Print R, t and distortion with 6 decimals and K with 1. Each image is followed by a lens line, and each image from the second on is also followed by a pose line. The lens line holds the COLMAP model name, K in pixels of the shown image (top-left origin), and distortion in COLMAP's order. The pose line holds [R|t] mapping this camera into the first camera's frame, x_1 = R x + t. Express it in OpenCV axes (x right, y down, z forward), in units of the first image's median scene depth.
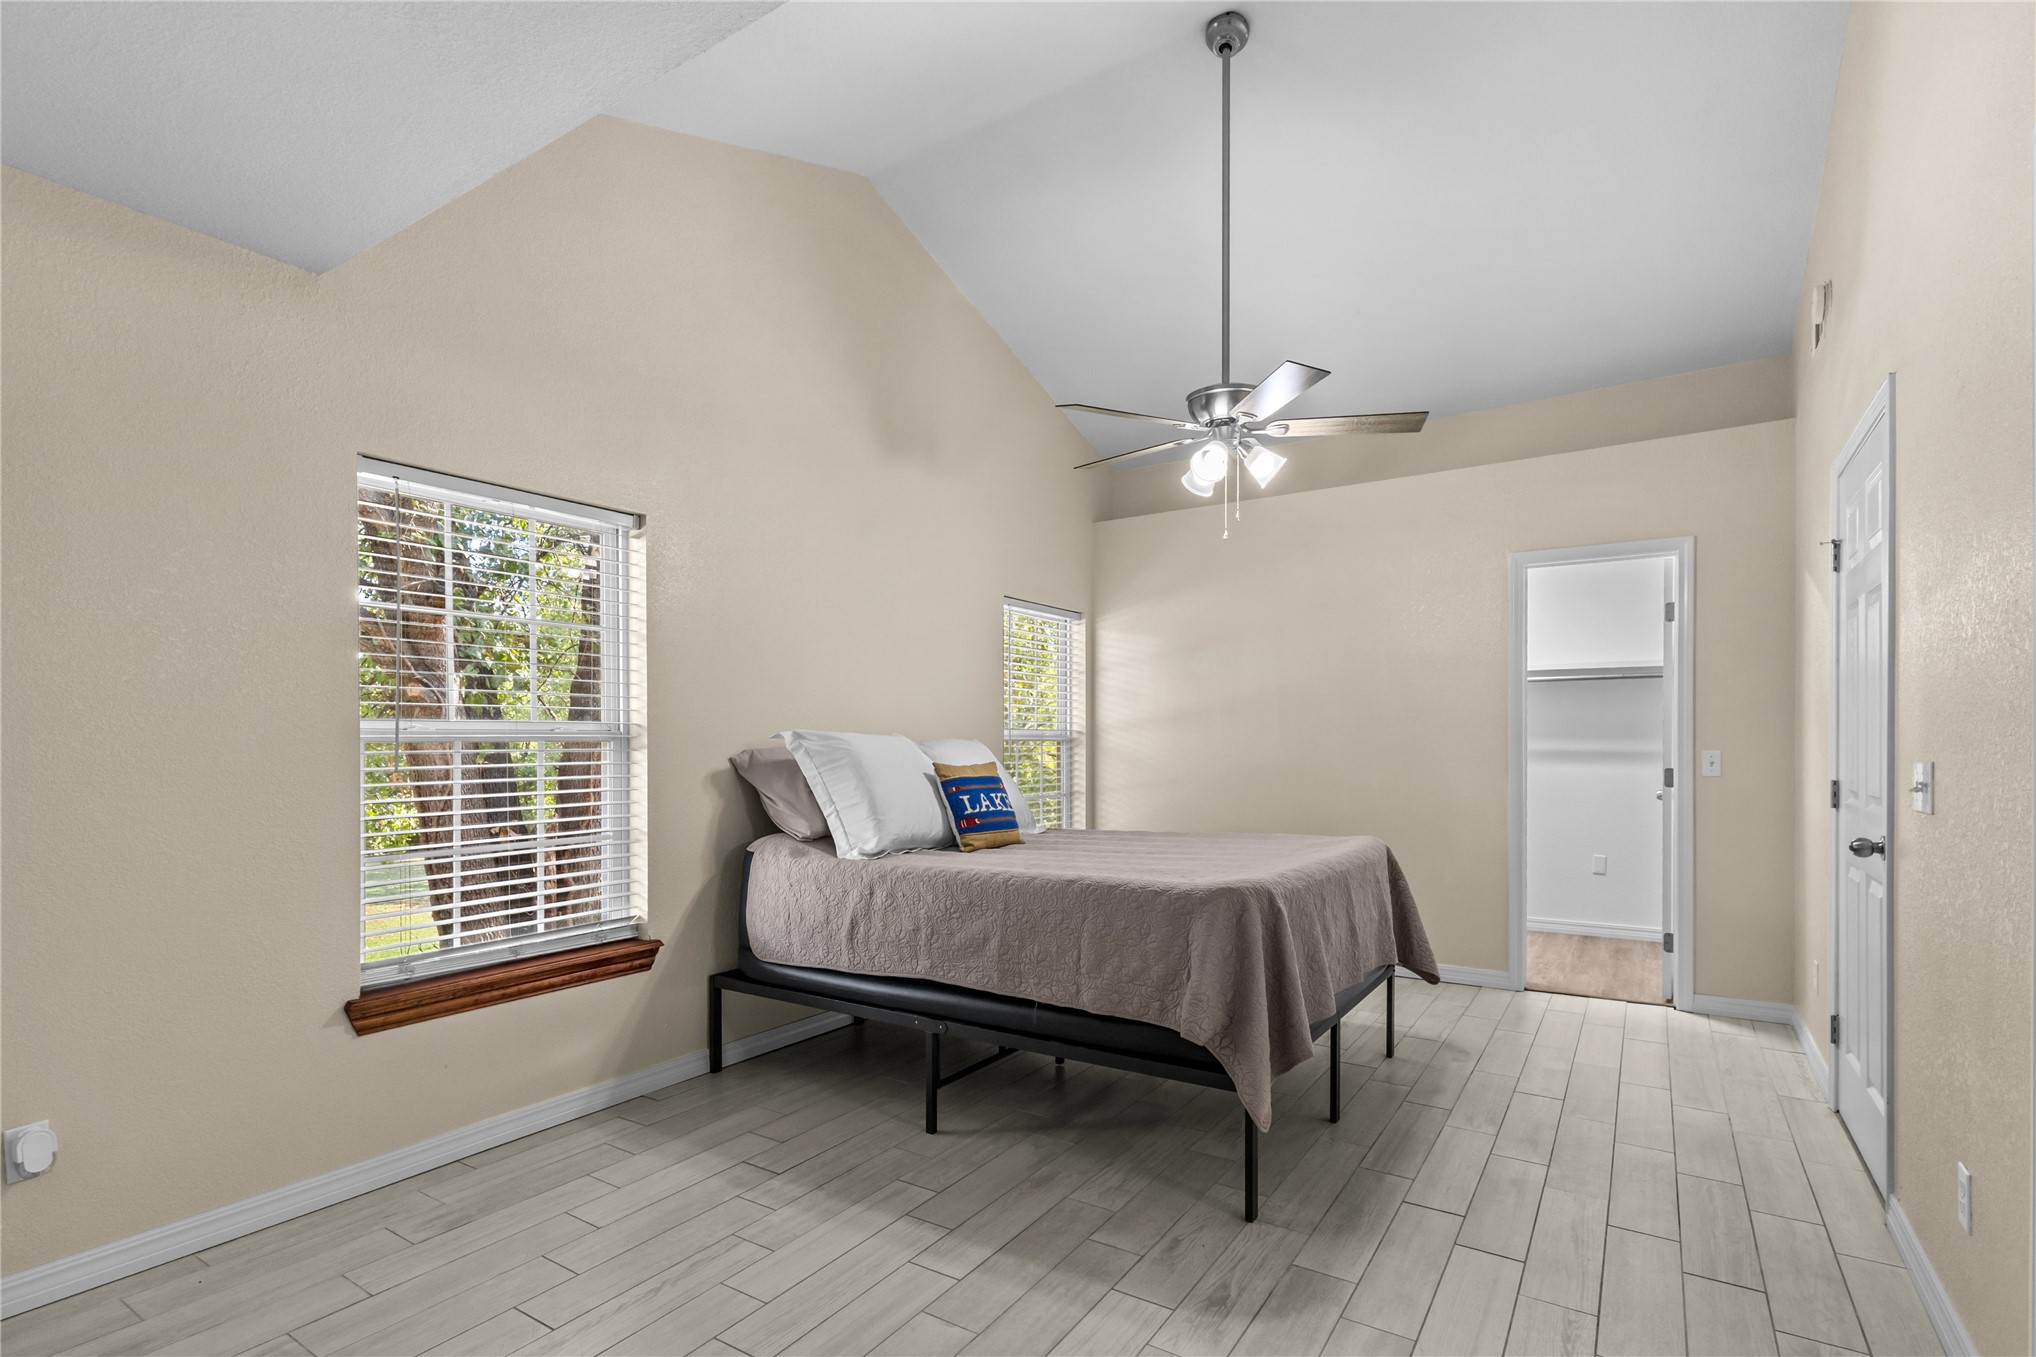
lens RADIAL K [[952.5, 0, 1052.4], [0, 952.5, 746.9], [0, 0, 1]] dist [0.003016, 0.001327]
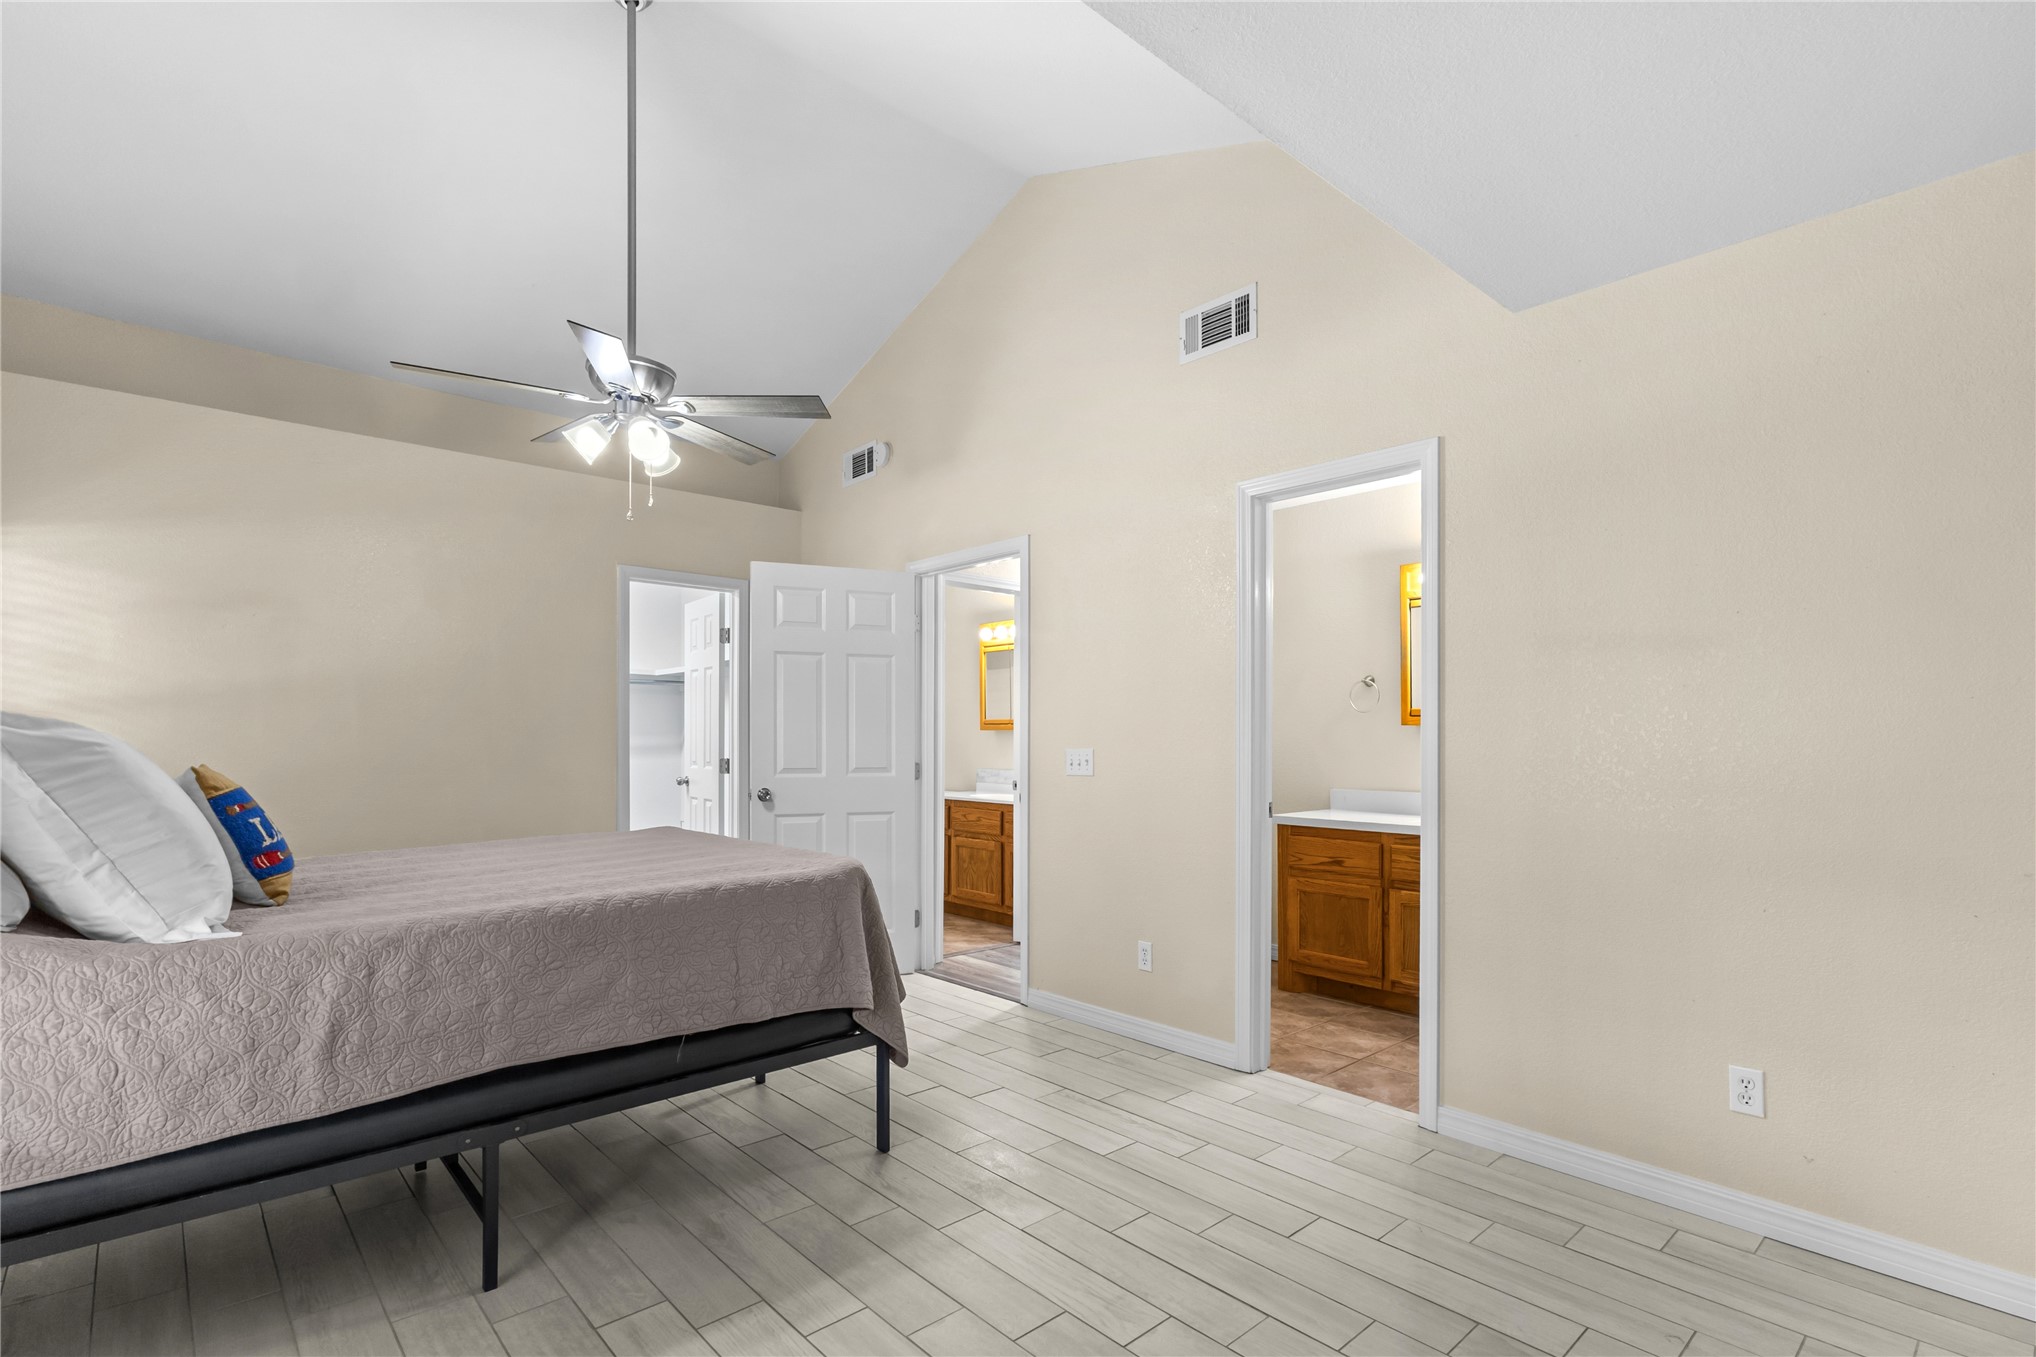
lens RADIAL K [[952.5, 0, 991.4], [0, 952.5, 733.2], [0, 0, 1]] dist [0.003016, 0.001327]
pose [[0.293583, 0.008345, 0.955897, -0.674016], [0.002943, 0.999949, -0.009633, 0.002448], [-0.955929, 0.005641, 0.293543, 0.421750]]
